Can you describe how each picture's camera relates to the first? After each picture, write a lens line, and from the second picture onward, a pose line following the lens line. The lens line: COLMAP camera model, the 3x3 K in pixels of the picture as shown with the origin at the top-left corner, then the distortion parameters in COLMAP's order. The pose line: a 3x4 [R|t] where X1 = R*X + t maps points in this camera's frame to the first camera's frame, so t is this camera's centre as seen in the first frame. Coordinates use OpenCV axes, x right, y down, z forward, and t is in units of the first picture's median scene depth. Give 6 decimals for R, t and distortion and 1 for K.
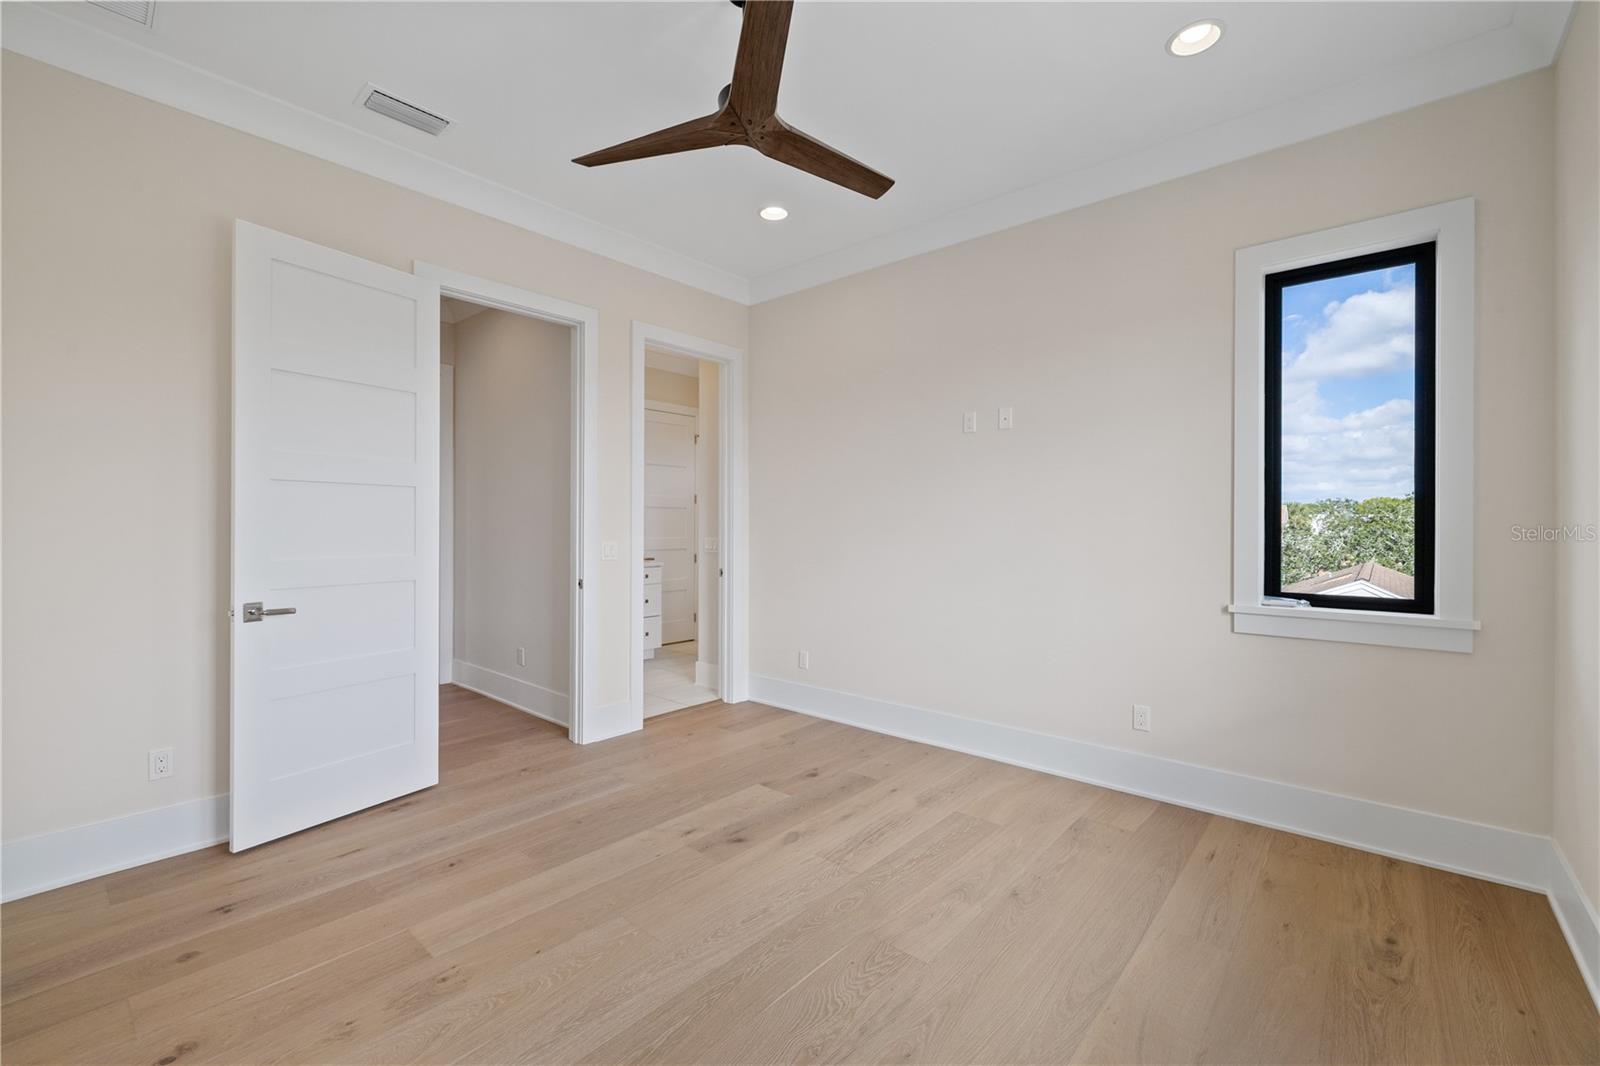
lens RADIAL K [[662.1, 0, 789.7], [0, 662.1, 521.6], [0, 0, 1]] dist [-0.002750, -0.000428]
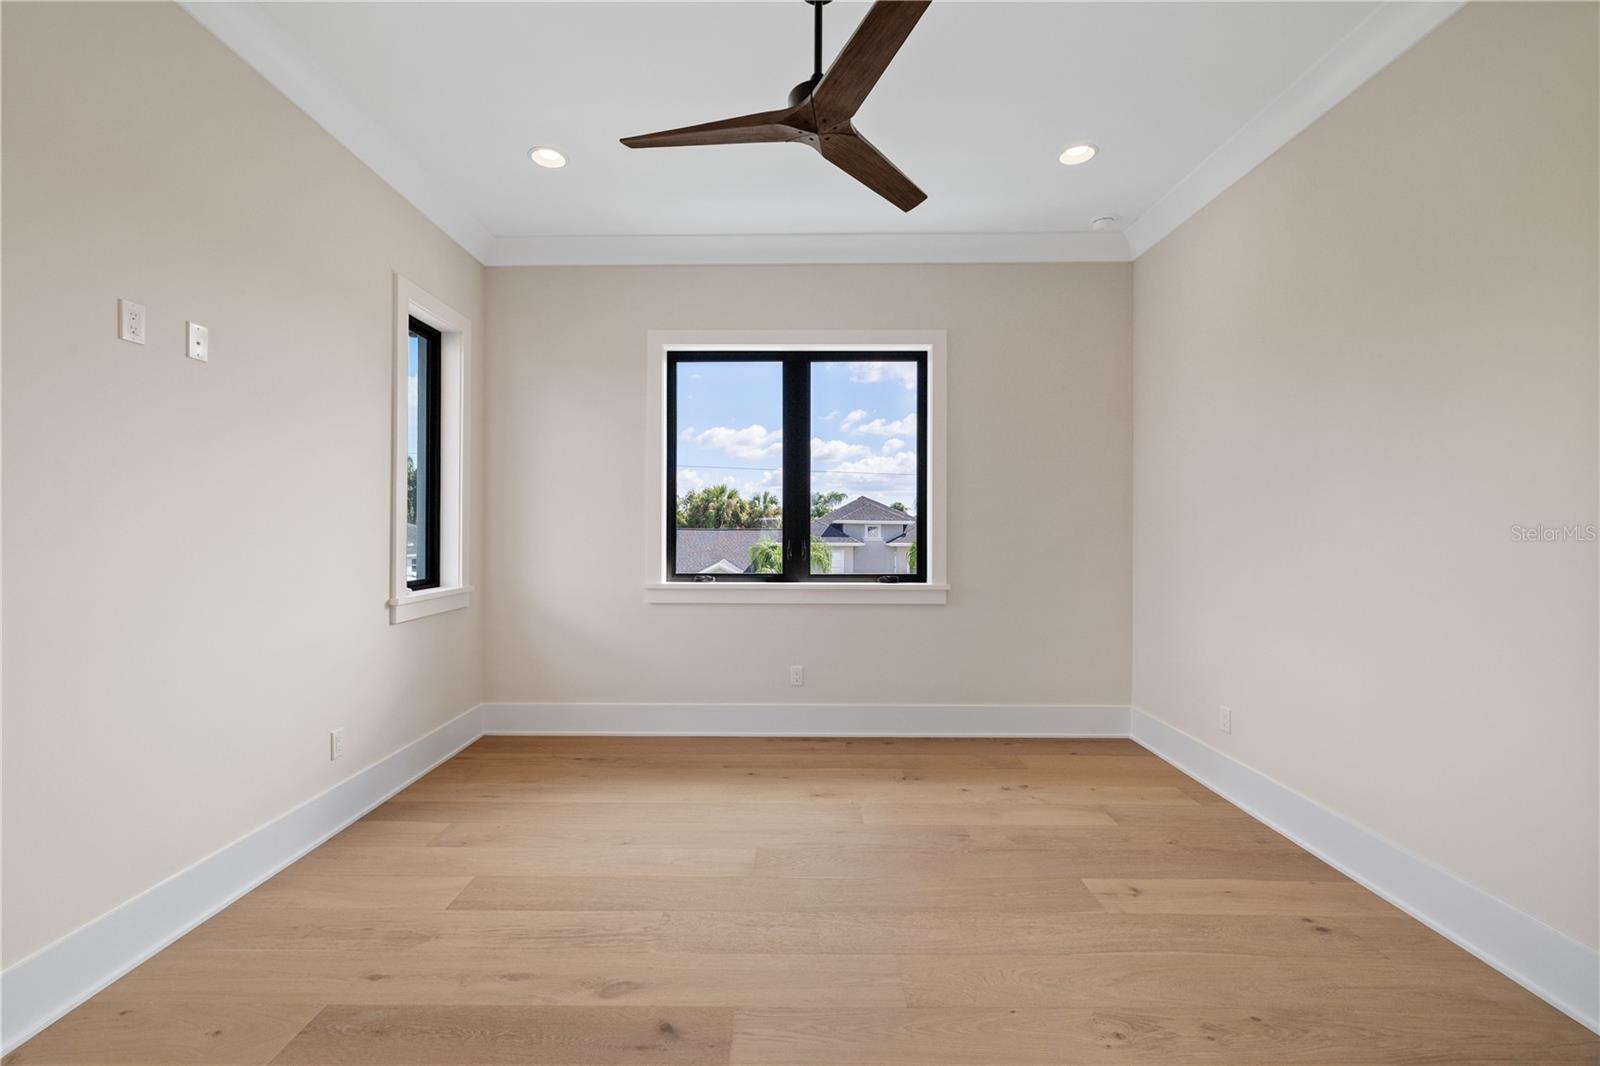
lens RADIAL K [[662.1, 0, 789.7], [0, 662.1, 521.6], [0, 0, 1]] dist [-0.002750, -0.000428]
pose [[-0.655686, 0.005914, 0.755011, -0.622598], [-0.012272, 0.999754, -0.018489, 0.012689], [-0.754934, -0.021388, -0.655452, 1.321657]]
